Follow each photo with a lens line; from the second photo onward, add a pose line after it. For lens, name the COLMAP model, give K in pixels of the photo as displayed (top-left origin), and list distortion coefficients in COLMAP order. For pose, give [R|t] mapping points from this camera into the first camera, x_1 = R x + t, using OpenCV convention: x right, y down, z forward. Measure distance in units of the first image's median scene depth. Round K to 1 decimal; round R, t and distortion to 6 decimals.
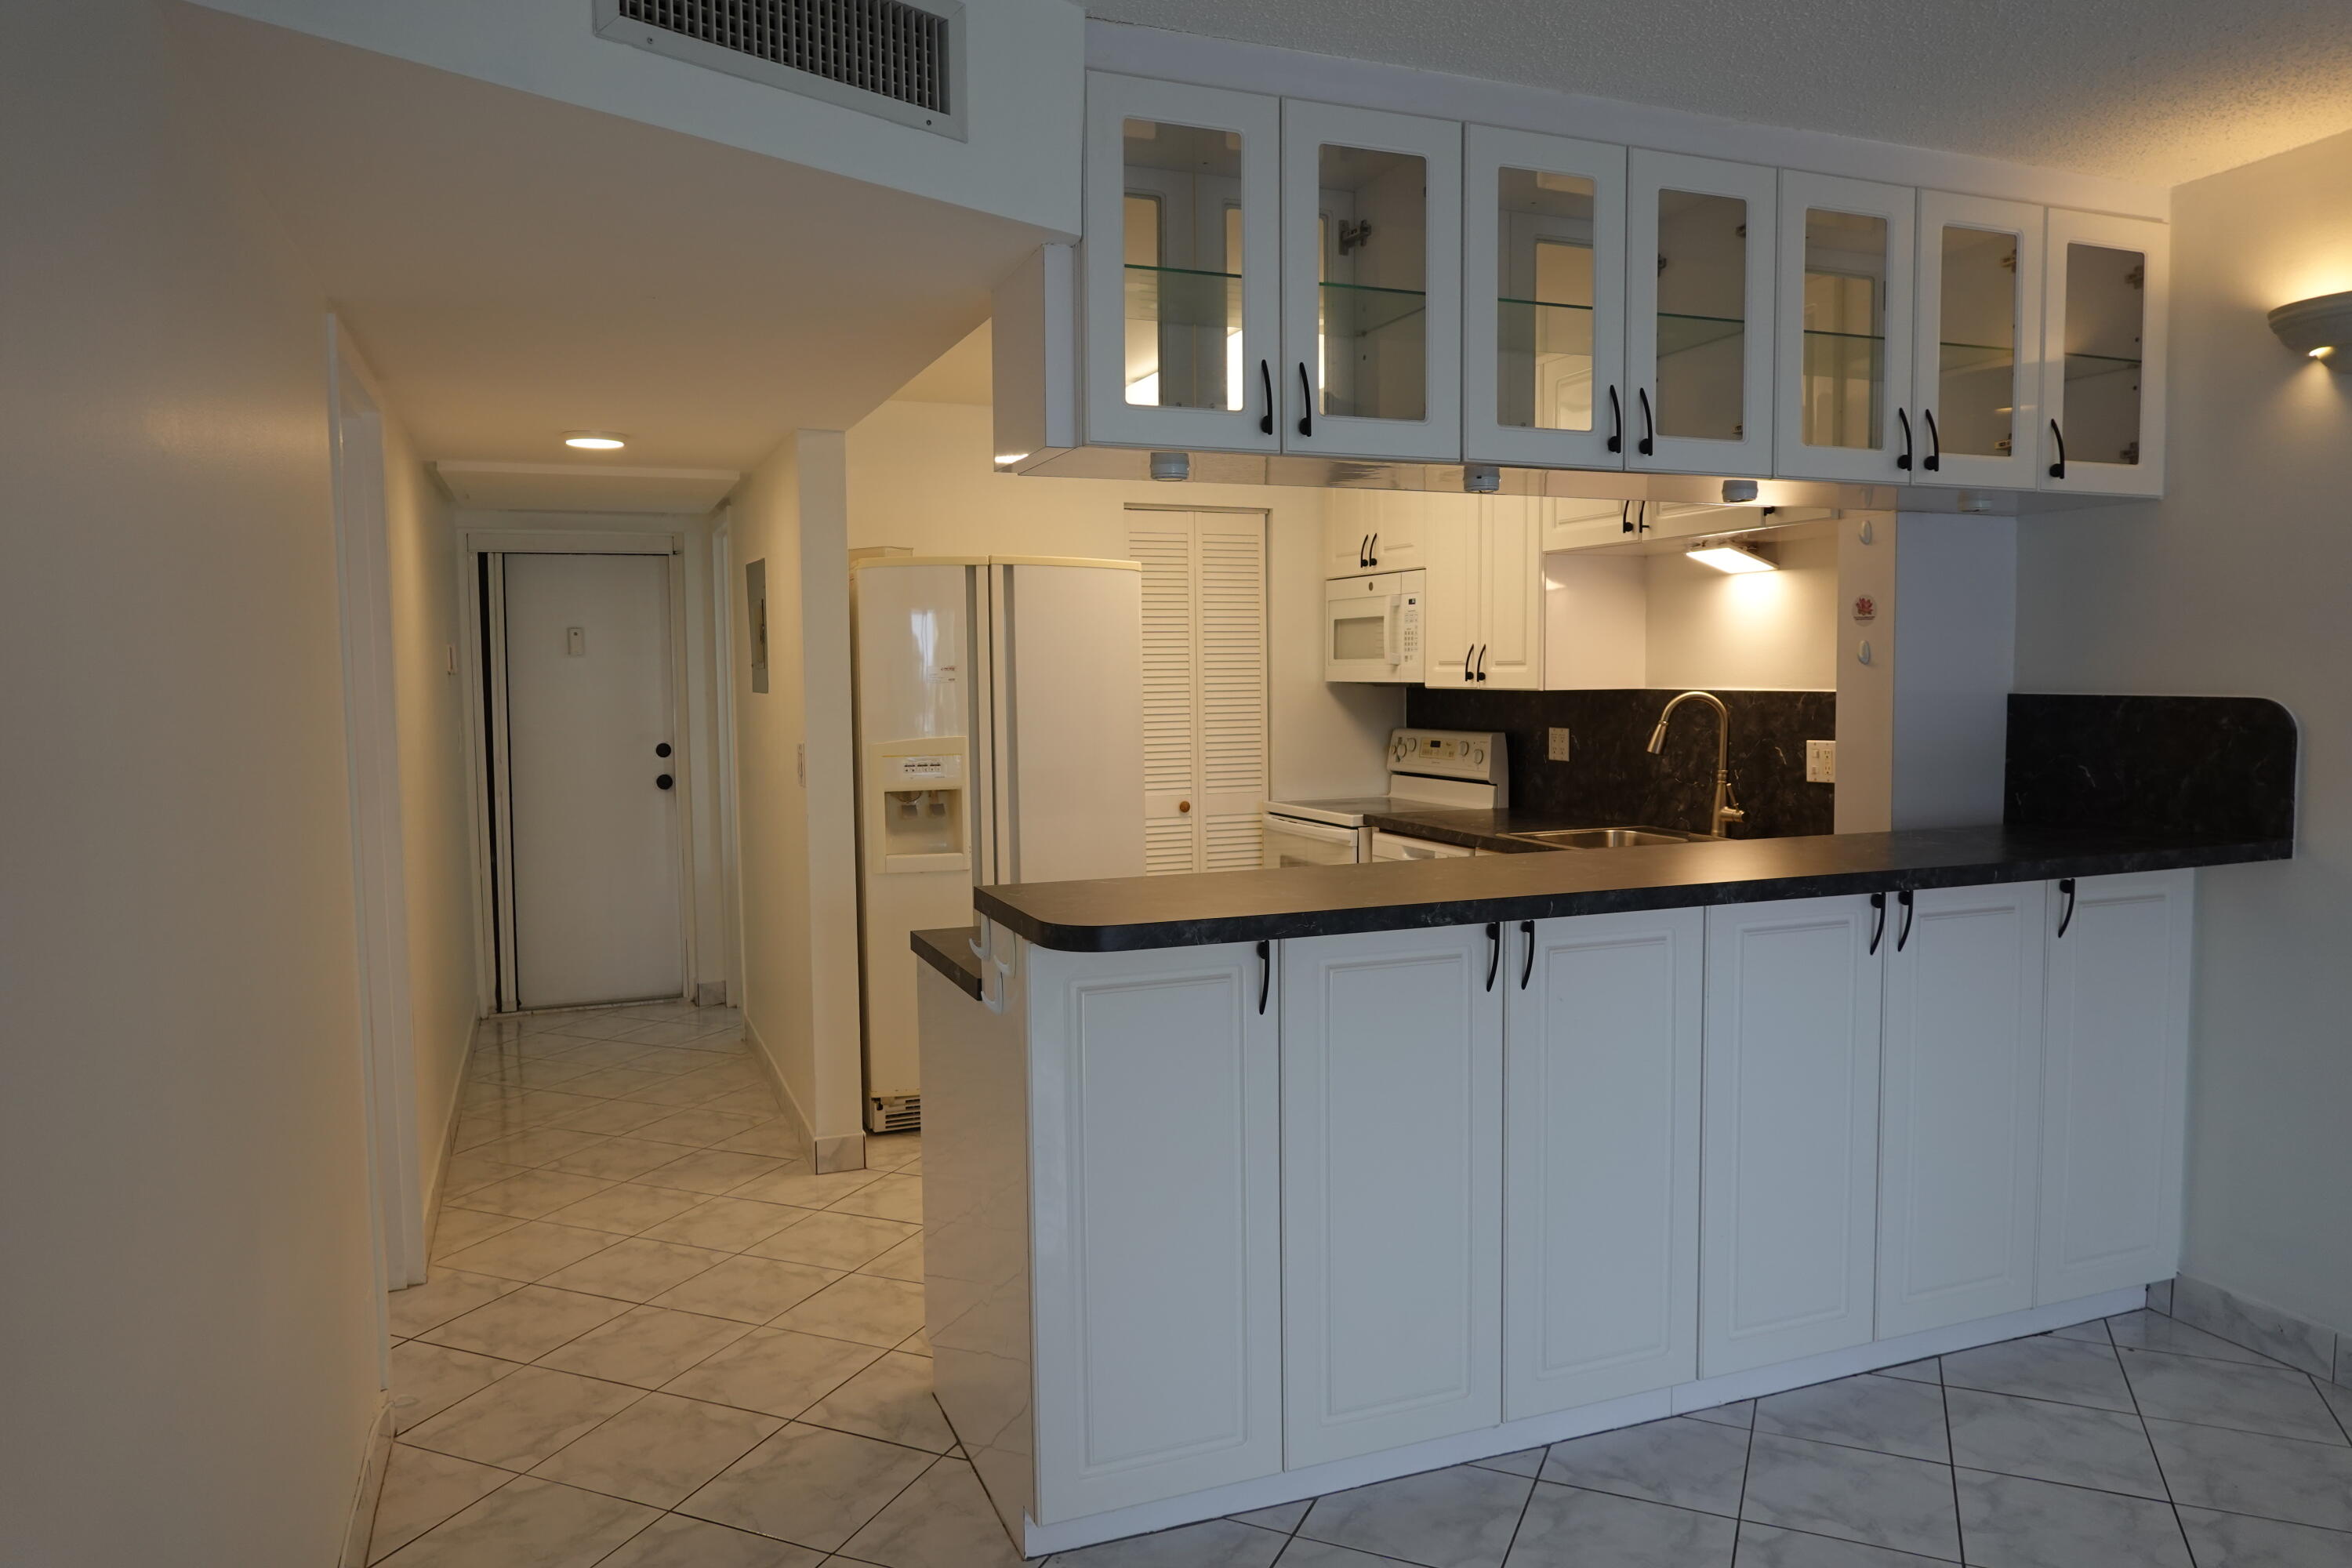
lens RADIAL K [[1580.5, 0, 1188.7], [0, 1580.5, 780.4], [0, 0, 1]] dist [-0.002710, -0.007984]
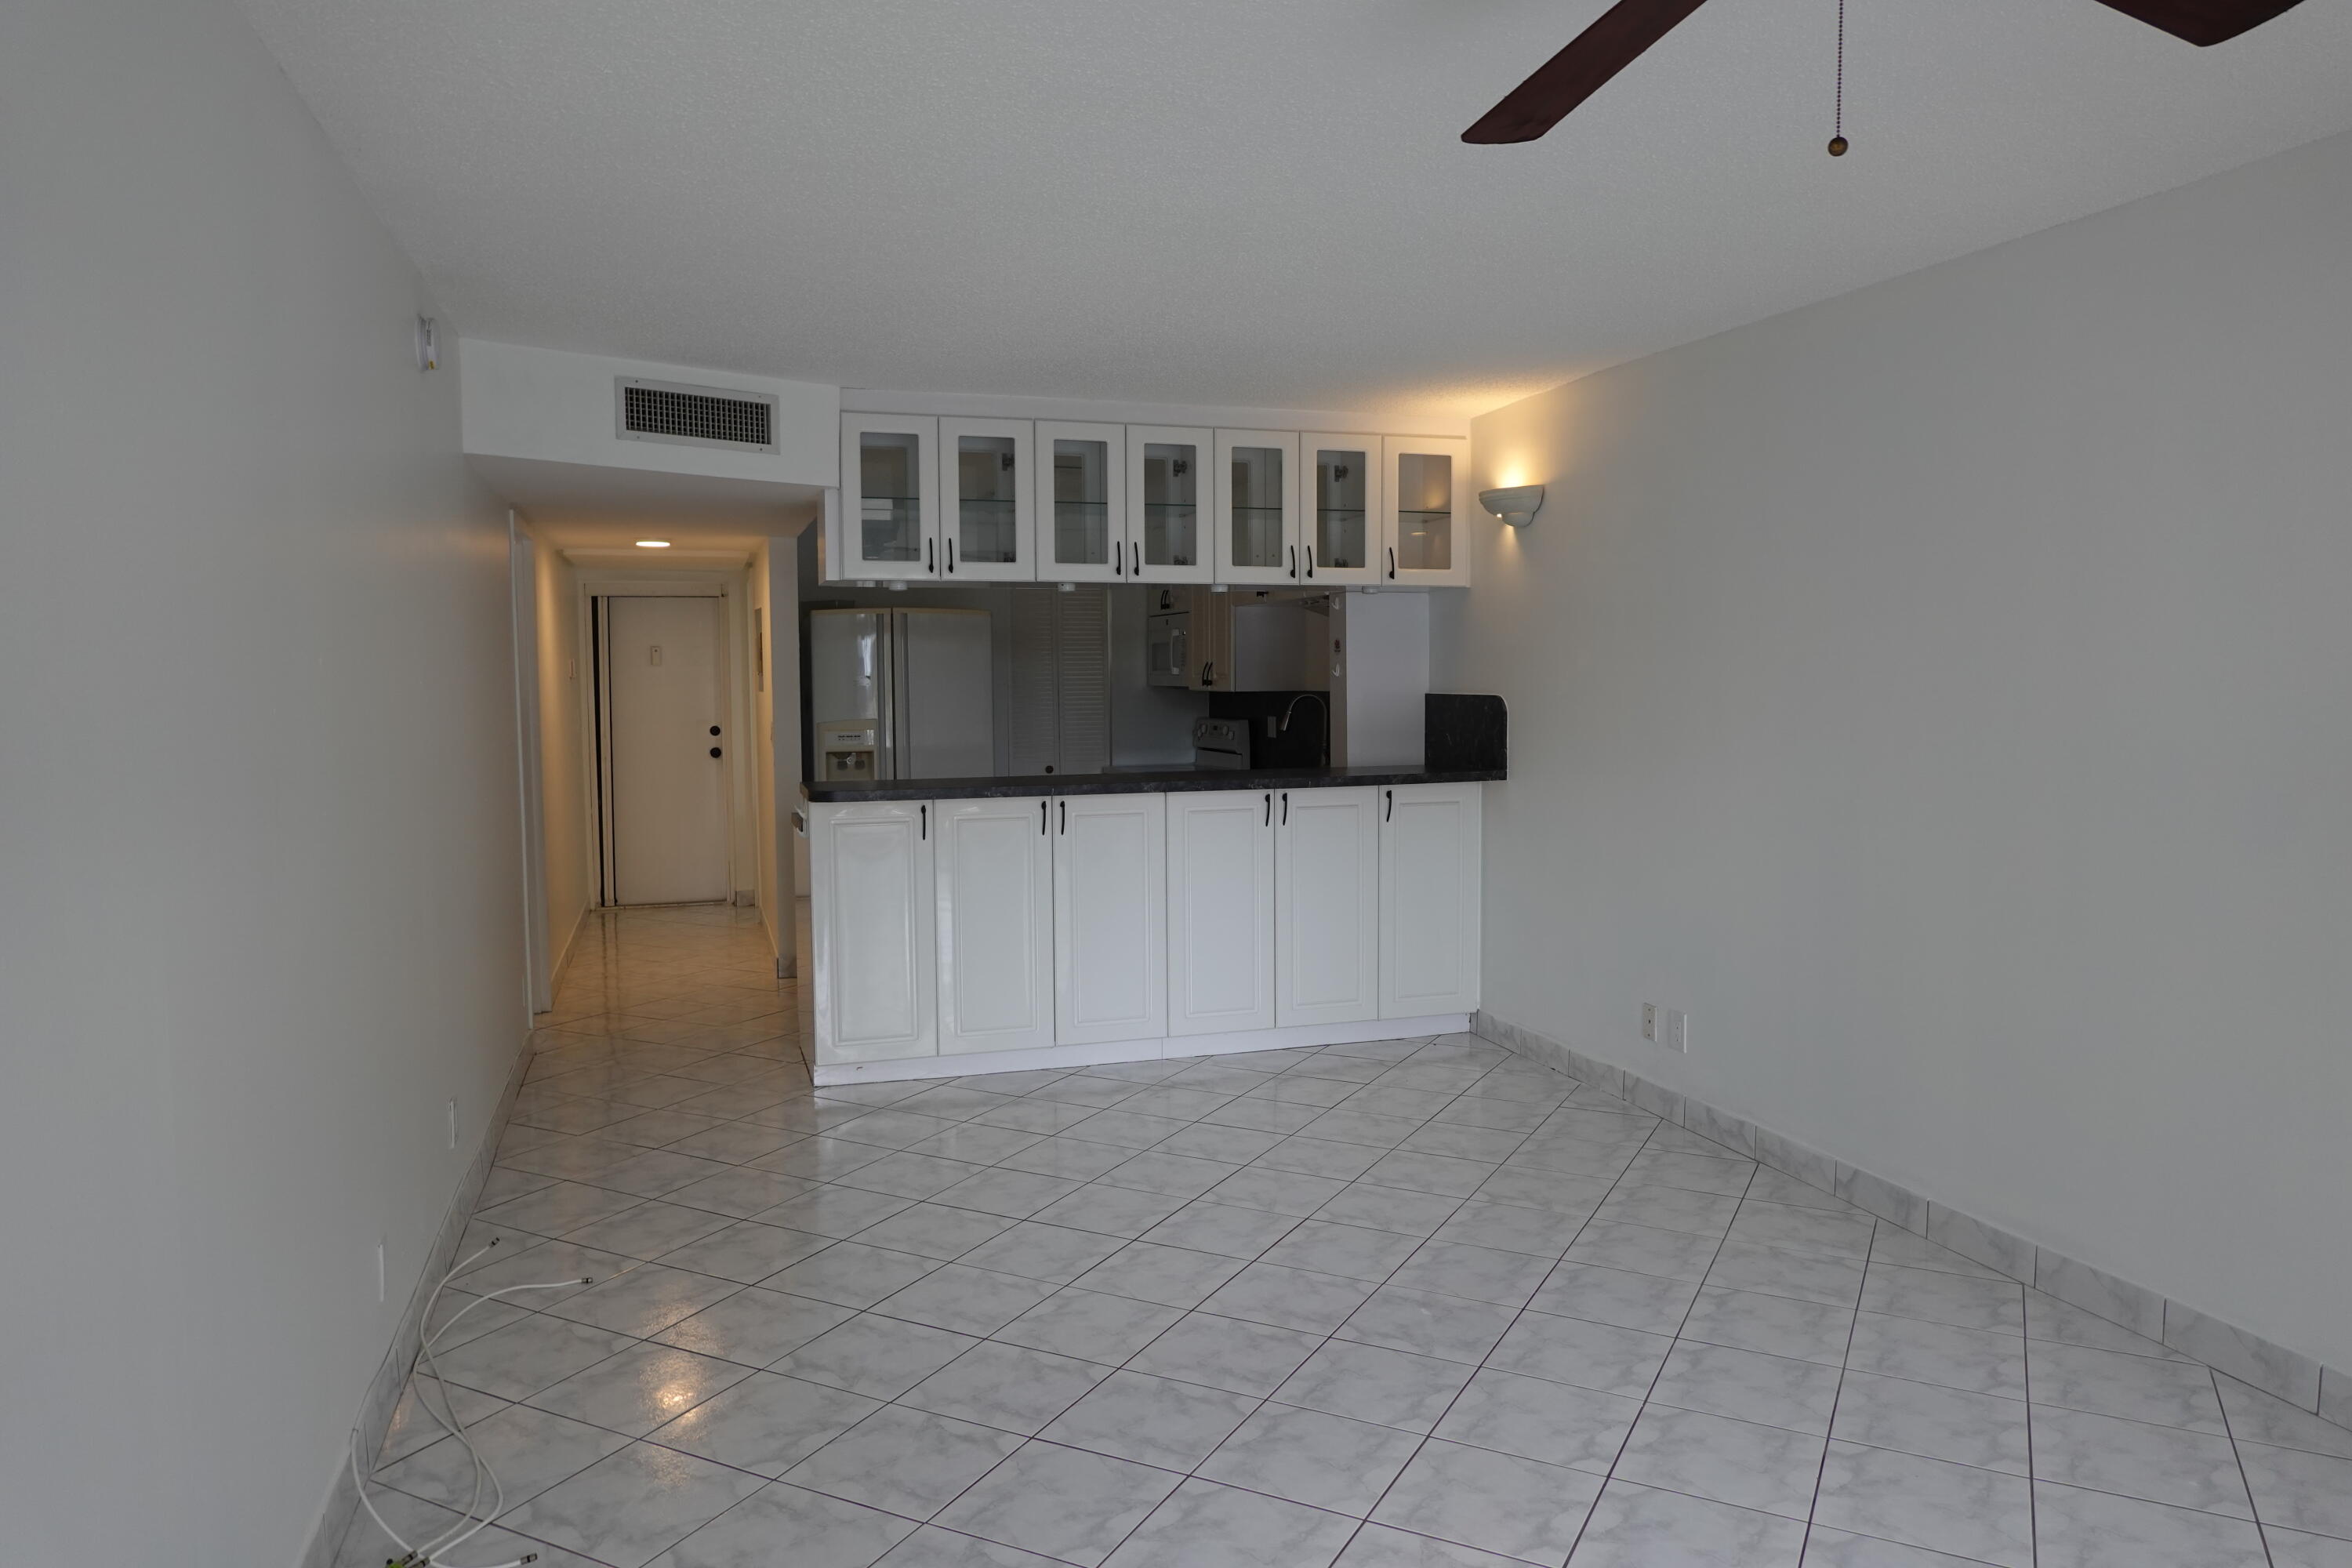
lens RADIAL K [[1580.5, 0, 1166.1], [0, 1580.5, 786.4], [0, 0, 1]] dist [-0.002710, -0.007984]
pose [[0.996701, 0.009483, -0.080609, 0.217284], [-0.009407, 0.999955, 0.001322, 0.028586], [0.080618, -0.000560, 0.996745, -0.452310]]
